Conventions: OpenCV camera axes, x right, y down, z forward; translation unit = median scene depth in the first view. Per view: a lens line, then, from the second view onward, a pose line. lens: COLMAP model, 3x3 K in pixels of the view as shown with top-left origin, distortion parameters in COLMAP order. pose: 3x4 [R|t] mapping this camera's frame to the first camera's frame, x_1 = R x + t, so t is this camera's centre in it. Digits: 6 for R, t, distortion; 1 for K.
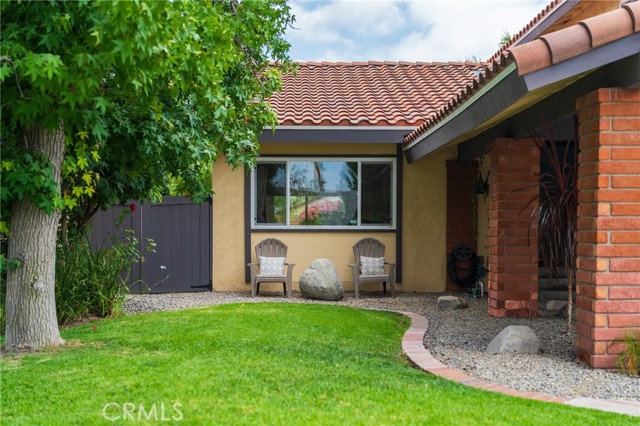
lens RADIAL K [[933.5, 0, 319.2], [0, 933.5, 211.5], [0, 0, 1]] dist [0.013987, 0.000000]
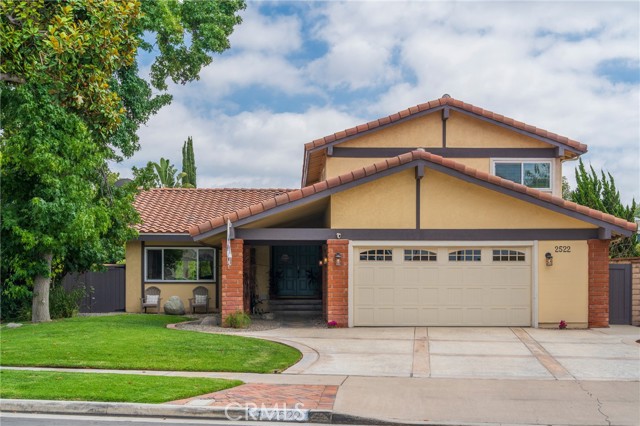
lens RADIAL K [[933.5, 0, 320.7], [0, 933.5, 215.2], [0, 0, 1]] dist [0.013987, 0.000000]
pose [[0.999974, -0.000311, 0.007152, 0.427541], [0.000656, 0.998832, -0.048317, -0.040247], [-0.007129, 0.048320, 0.998806, -1.516339]]
